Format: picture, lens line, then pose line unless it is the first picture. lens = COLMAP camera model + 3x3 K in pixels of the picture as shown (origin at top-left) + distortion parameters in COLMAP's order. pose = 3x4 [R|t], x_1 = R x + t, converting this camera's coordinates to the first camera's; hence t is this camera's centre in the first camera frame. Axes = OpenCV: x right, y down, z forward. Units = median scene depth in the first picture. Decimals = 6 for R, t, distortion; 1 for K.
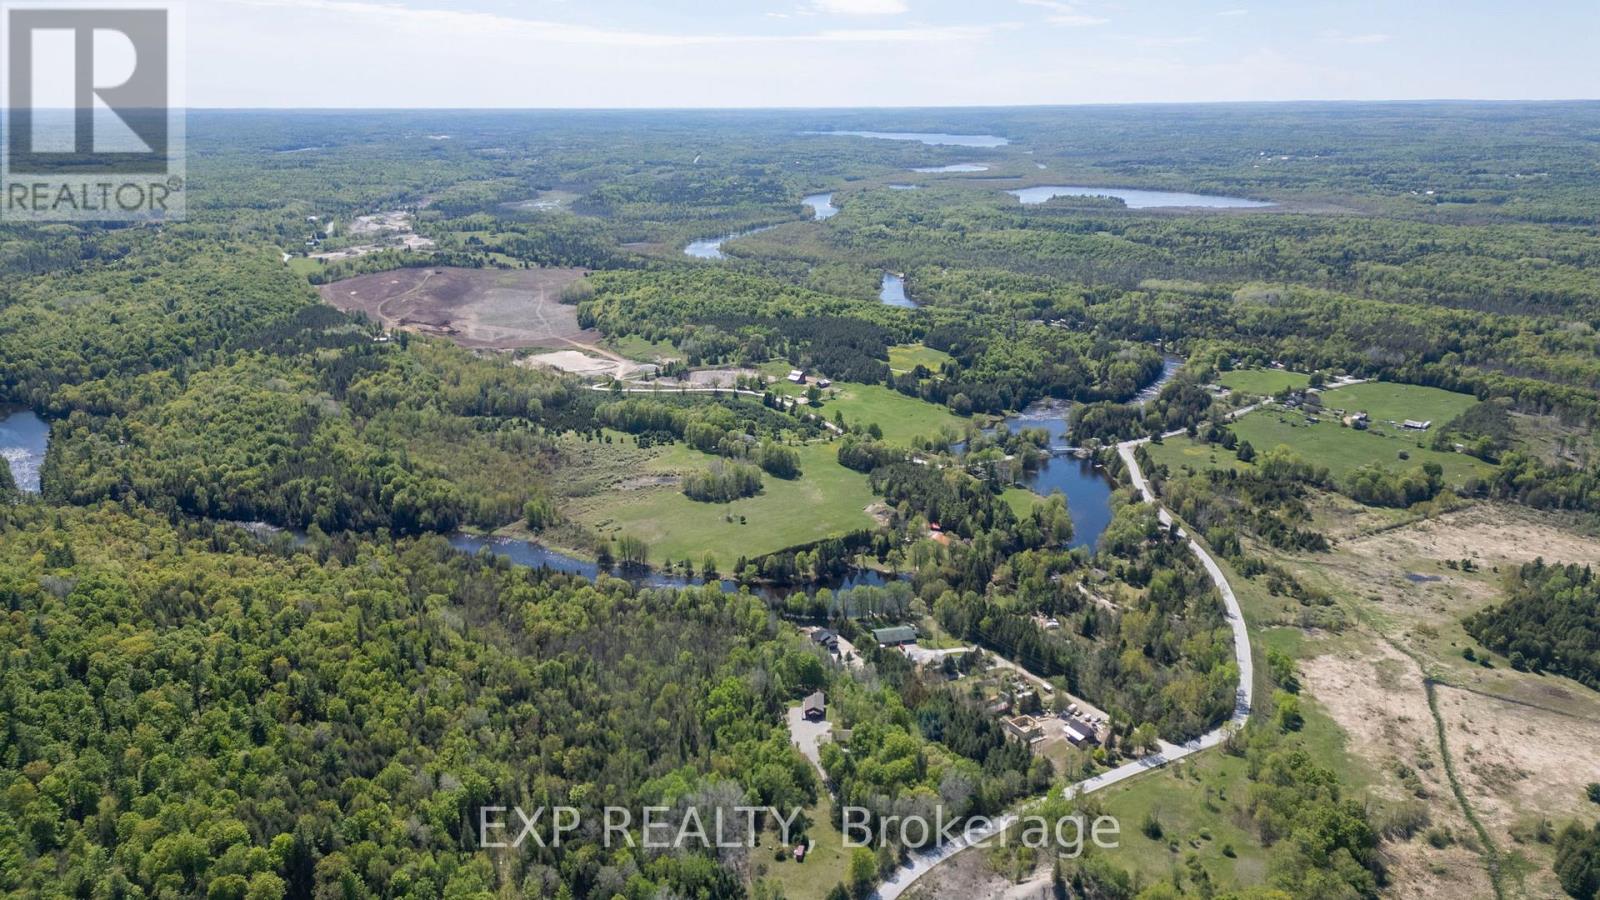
lens RADIAL K [[1110.0, 0, 802.3], [0, 1110.0, 447.8], [0, 0, 1]] dist [0.089288, -0.088255]
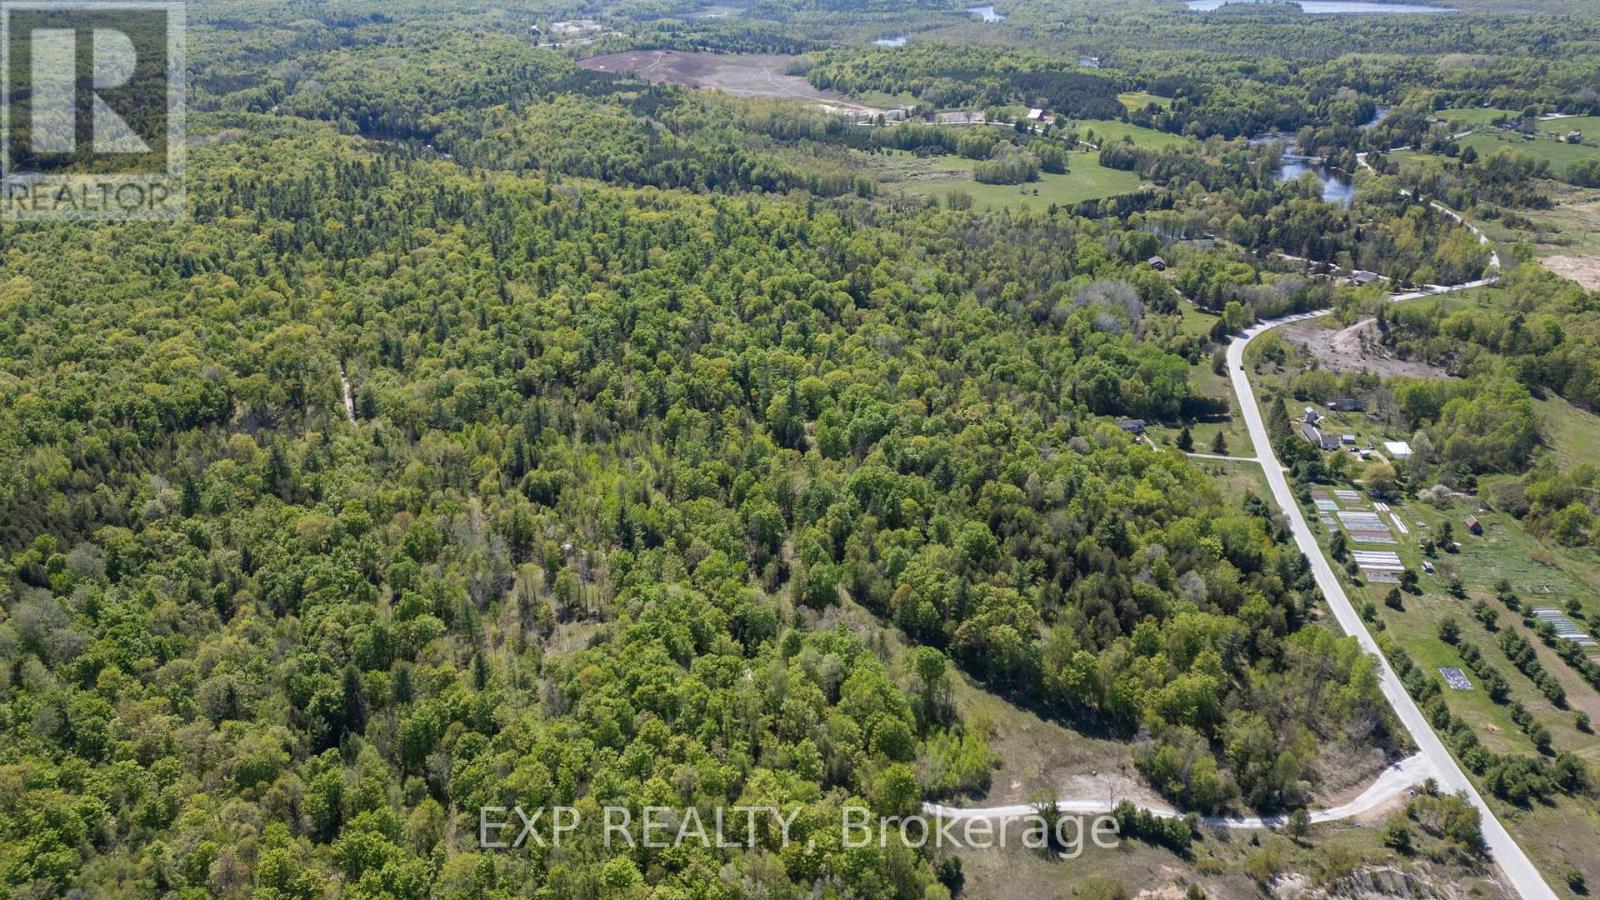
lens RADIAL K [[1110.0, 0, 801.8], [0, 1110.0, 447.8], [0, 0, 1]] dist [0.089288, -0.088255]
pose [[0.995594, 0.031414, -0.088353, -0.148765], [-0.020300, 0.992076, 0.123989, 0.152566], [0.091548, -0.121649, 0.988342, -0.202924]]
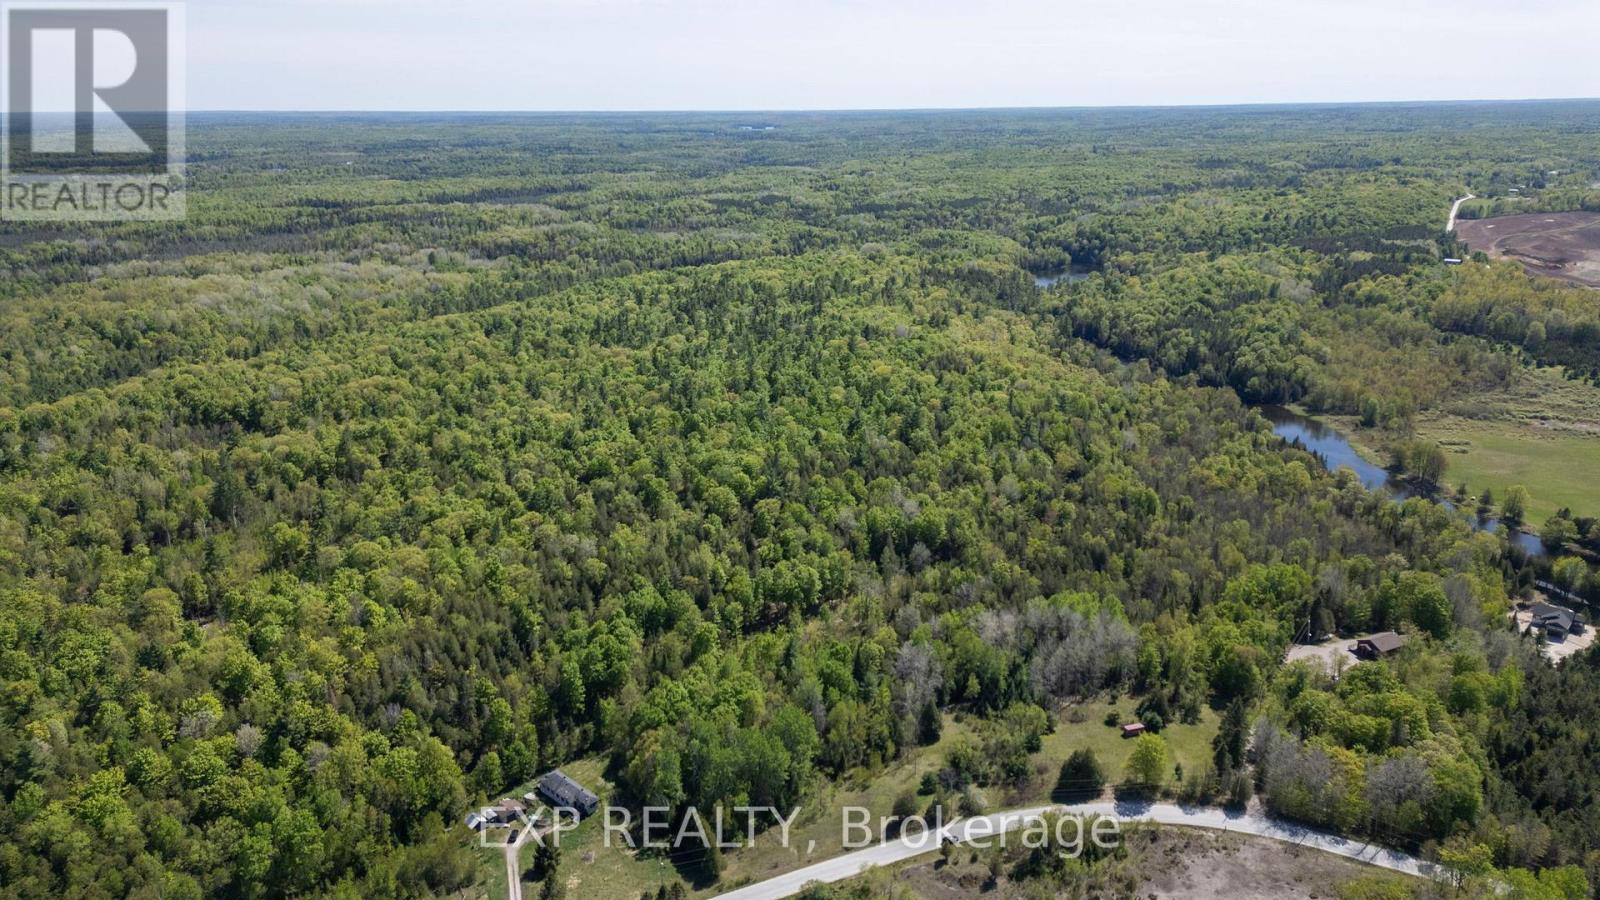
lens RADIAL K [[1110.0, 0, 801.3], [0, 1110.0, 447.7], [0, 0, 1]] dist [0.089288, -0.088255]
pose [[0.486406, 0.257199, -0.835020, 0.198509], [-0.254117, 0.956022, 0.146444, 0.055643], [0.835963, 0.140961, 0.530373, 0.169914]]
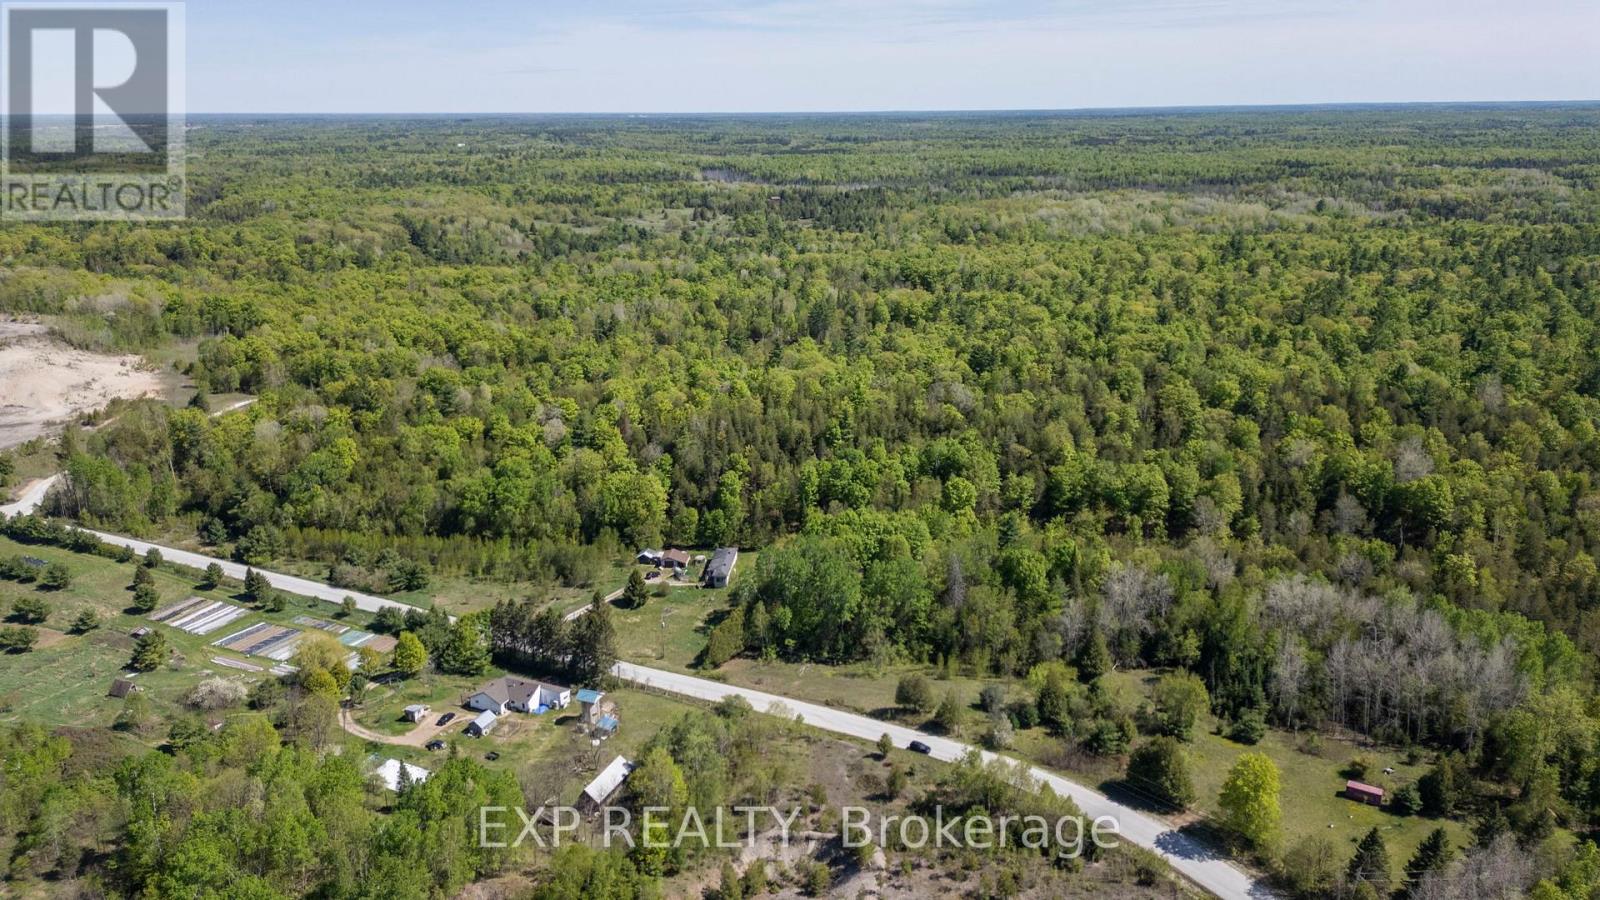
lens RADIAL K [[1110.0, 0, 802.8], [0, 1110.0, 450.4], [0, 0, 1]] dist [0.089288, -0.088255]
pose [[-0.372695, 0.278880, -0.885056, 0.190200], [-0.267474, 0.881007, 0.390237, 0.053039], [0.888570, 0.382169, -0.253753, 0.369936]]
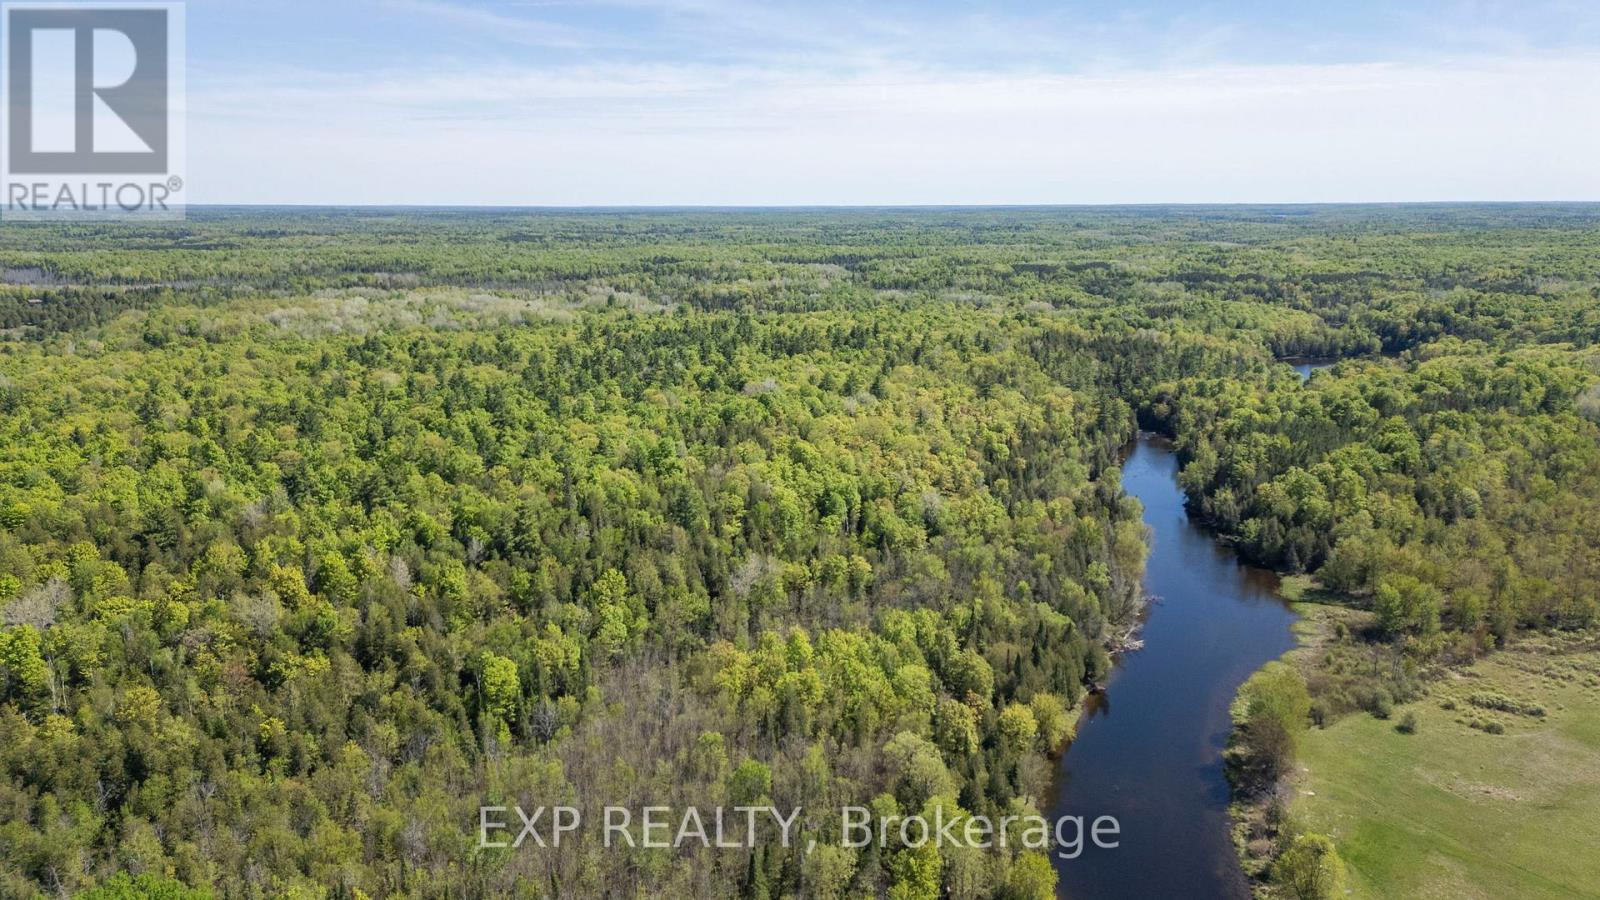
lens RADIAL K [[1110.0, 0, 801.7], [0, 1110.0, 454.9], [0, 0, 1]] dist [0.089288, -0.088255]
pose [[0.027403, 0.225230, -0.973920, 0.112959], [-0.296607, 0.932241, 0.207245, -0.010740], [0.954606, 0.283193, 0.092351, 0.576824]]
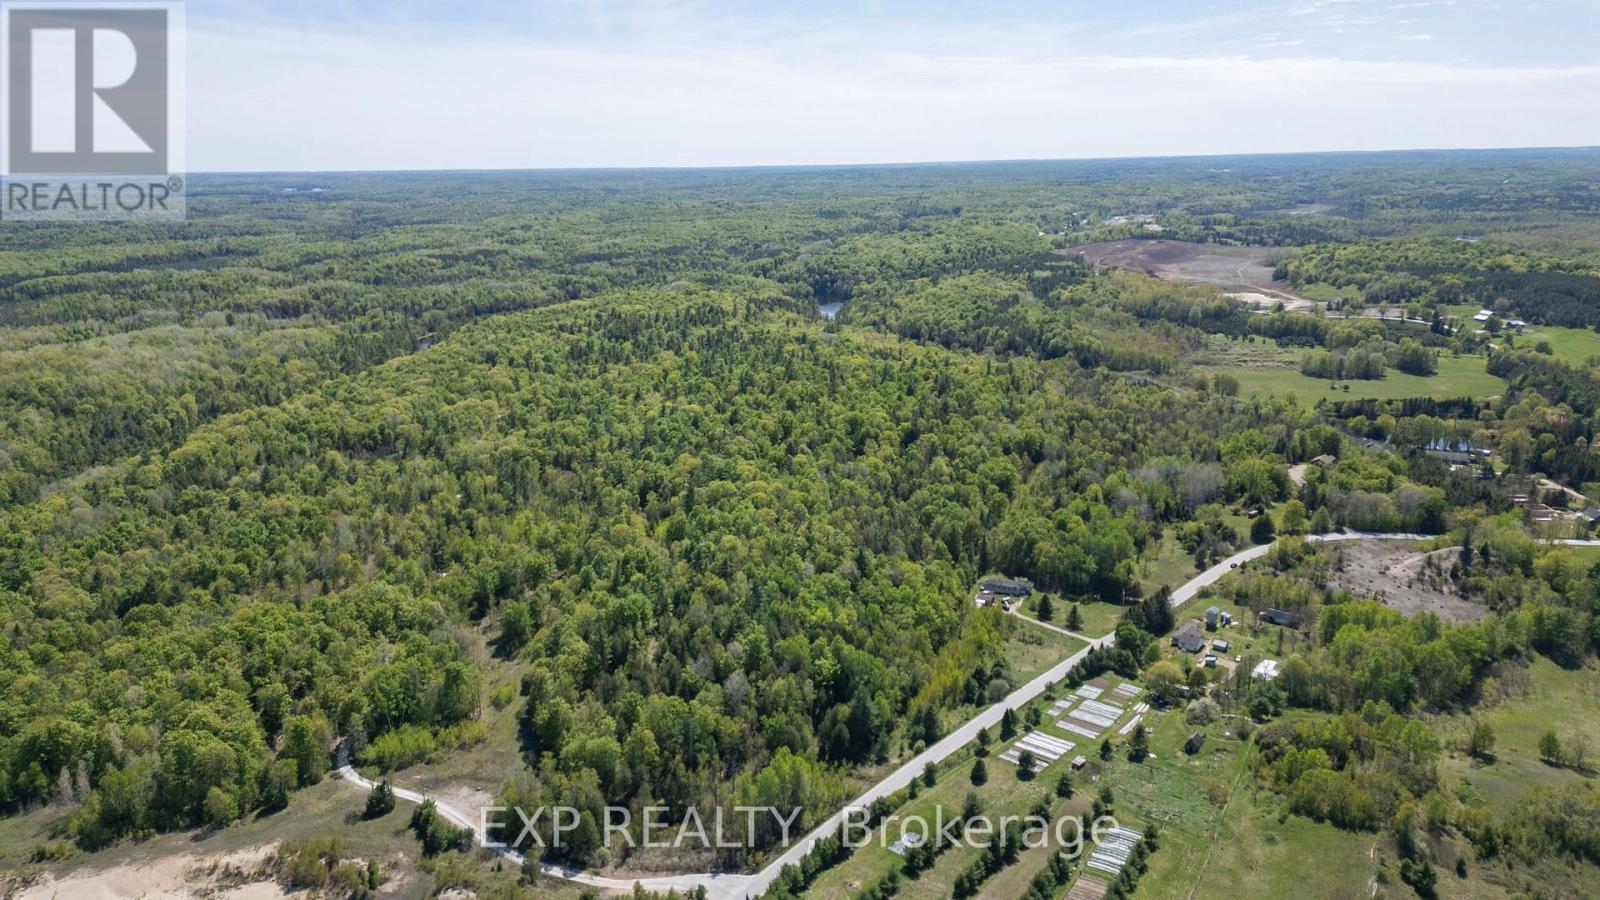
lens RADIAL K [[1110.0, 0, 801.4], [0, 1110.0, 446.3], [0, 0, 1]] dist [0.089288, -0.088255]
pose [[0.790815, 0.143562, -0.594981, 0.145112], [-0.168701, 0.985574, 0.013580, 0.151797], [0.588347, 0.089635, 0.803625, -0.138996]]
